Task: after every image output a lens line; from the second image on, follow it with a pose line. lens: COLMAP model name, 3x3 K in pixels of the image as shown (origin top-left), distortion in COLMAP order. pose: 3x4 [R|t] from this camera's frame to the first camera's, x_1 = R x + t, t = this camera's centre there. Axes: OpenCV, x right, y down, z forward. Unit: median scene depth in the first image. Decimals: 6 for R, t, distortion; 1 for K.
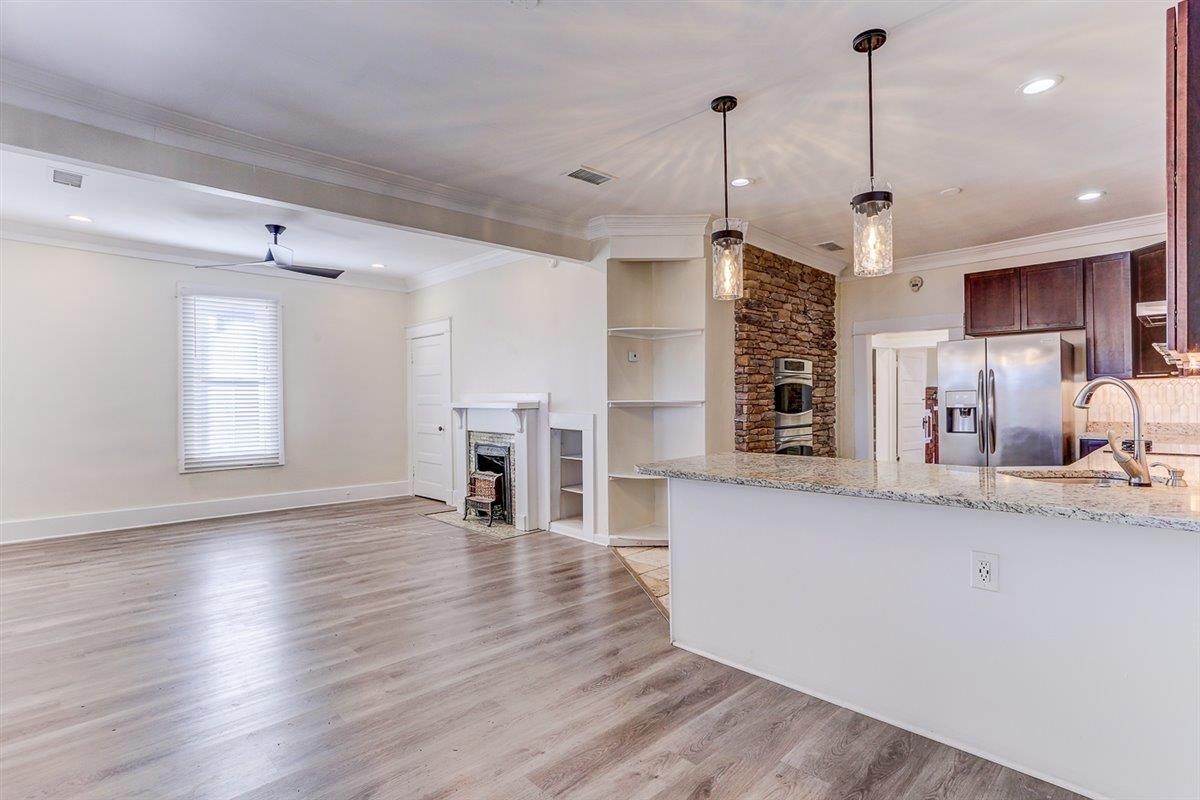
lens RADIAL K [[590.3, 0, 571.5], [0, 590.3, 401.3], [0, 0, 1]] dist [-0.107800, 0.057817]
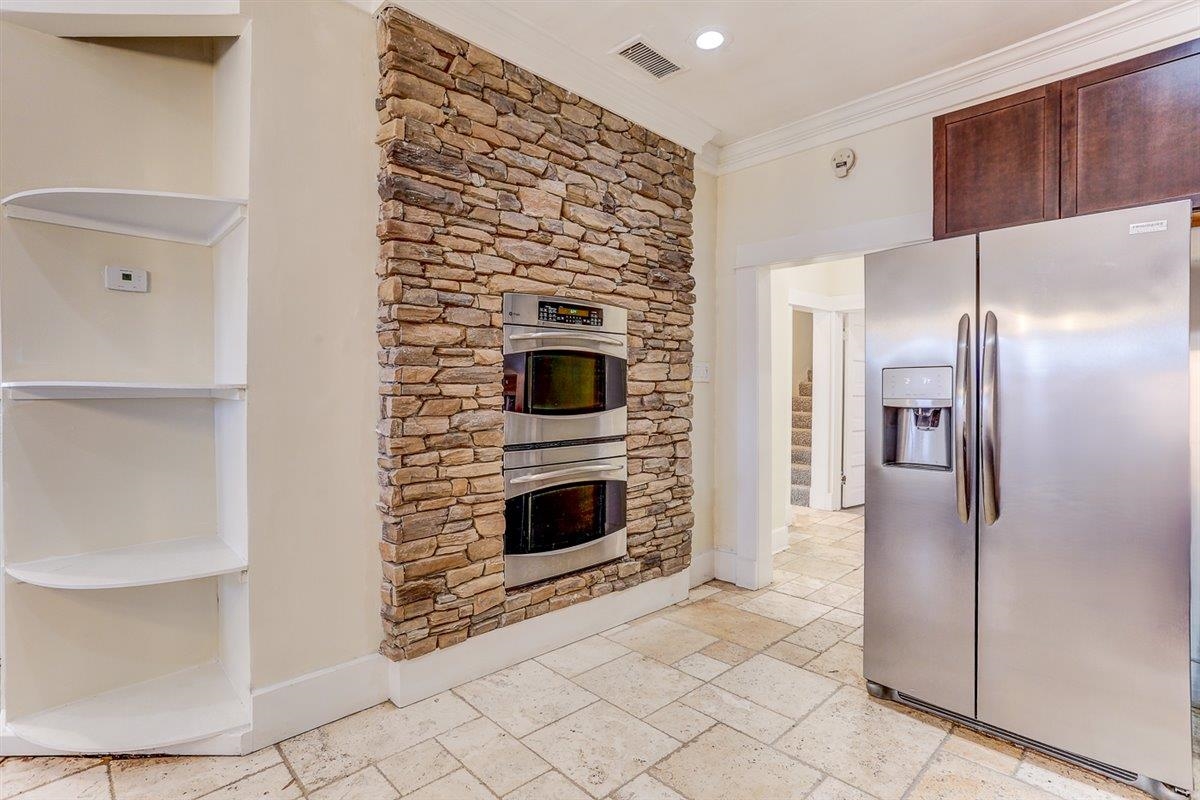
lens RADIAL K [[587.6, 0, 601.7], [0, 587.6, 392.8], [0, 0, 1]] dist [-0.055373, 0.031524]
pose [[0.998730, 0.008062, 0.049739, 0.409947], [-0.008256, 0.999959, 0.003696, 0.001220], [-0.049707, -0.004101, 0.998755, 0.554497]]
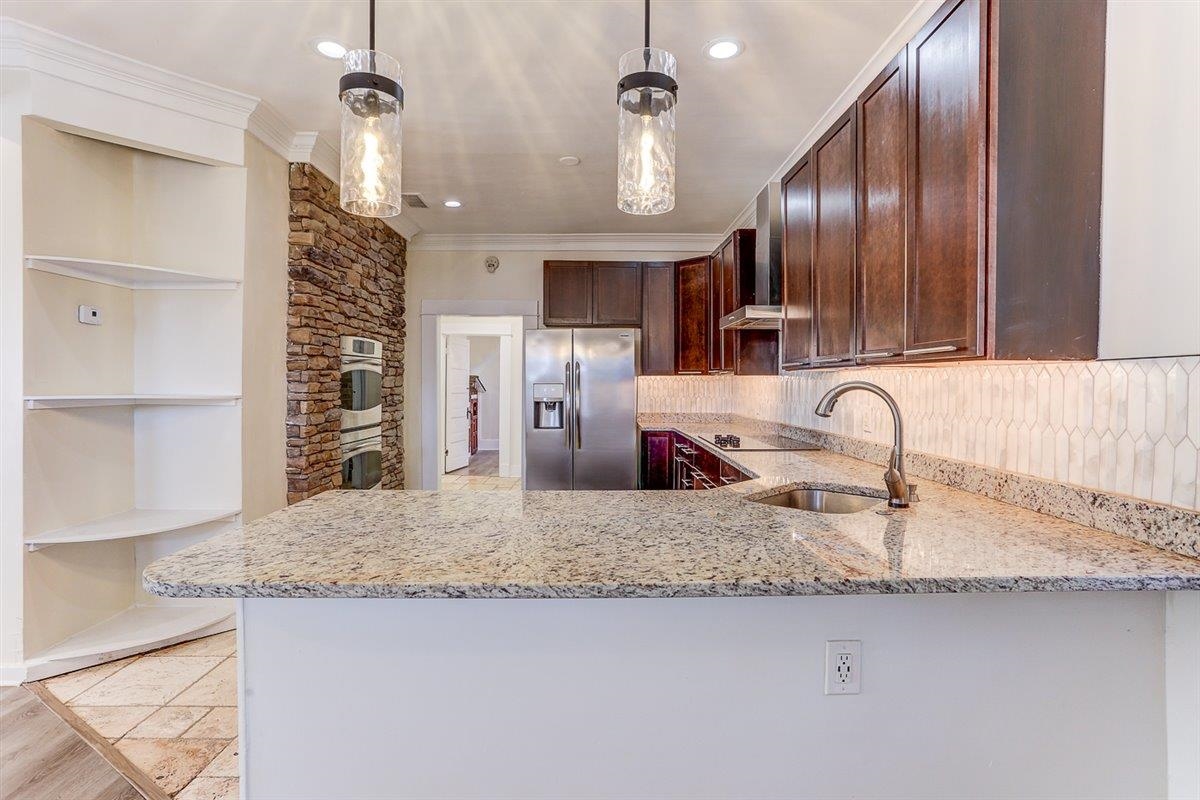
lens RADIAL K [[598.3, 0, 605.3], [0, 598.3, 387.7], [0, 0, 1]] dist [-0.038662, 0.029197]
pose [[0.654183, 0.005026, 0.756320, 0.002539], [-0.008071, 0.999967, 0.000336, -0.011676], [-0.756294, -0.006324, 0.654202, 0.269005]]
